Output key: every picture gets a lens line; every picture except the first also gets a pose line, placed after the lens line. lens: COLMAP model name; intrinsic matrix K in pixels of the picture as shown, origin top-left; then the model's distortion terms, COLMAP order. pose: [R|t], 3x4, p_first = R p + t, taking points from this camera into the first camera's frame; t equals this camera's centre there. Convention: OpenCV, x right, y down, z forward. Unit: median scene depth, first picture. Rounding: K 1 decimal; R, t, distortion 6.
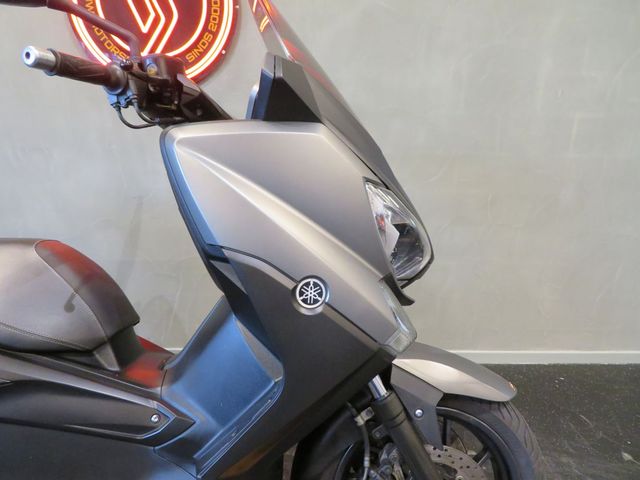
lens RADIAL K [[457.6, 0, 320.0], [0, 457.6, 240.0], [0, 0, 1]] dist [-0.008819, 0.005330]
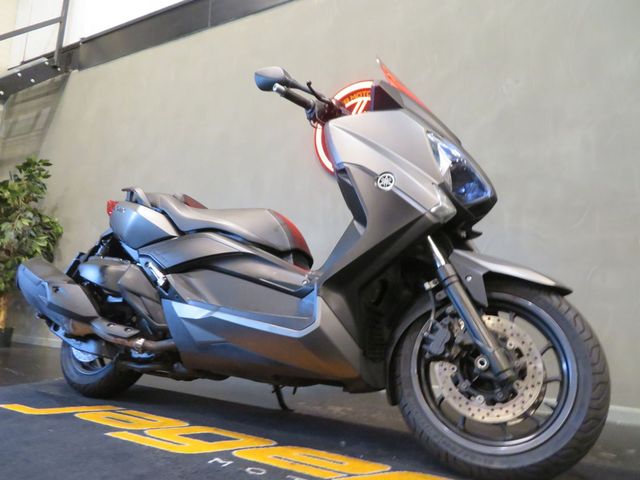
lens RADIAL K [[457.6, 0, 320.0], [0, 457.6, 240.0], [0, 0, 1]] dist [-0.008819, 0.005330]
pose [[0.867669, -0.064585, -0.492929, 0.546740], [-0.151854, 0.909707, -0.386490, 0.927659], [0.473382, 0.410199, 0.779517, -0.358965]]
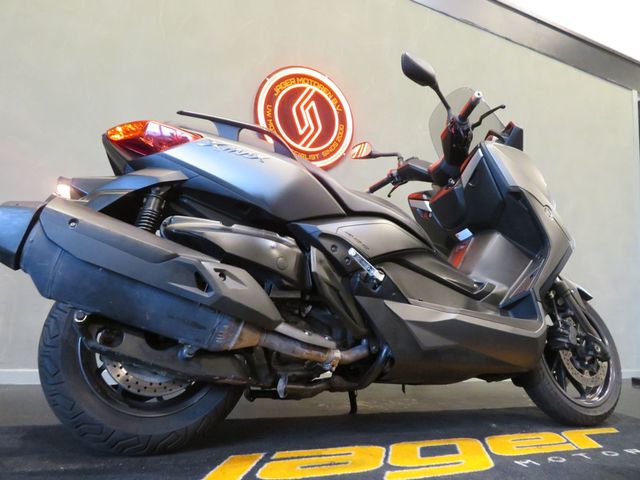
lens RADIAL K [[452.6, 0, 320.0], [0, 452.6, 240.0], [0, 0, 1]] dist [-0.008297, 0.000596]
pose [[0.917831, 0.086771, 0.387372, -1.695638], [0.075546, 0.919805, -0.385033, 0.903505], [-0.389716, 0.382660, 0.837671, -0.339067]]
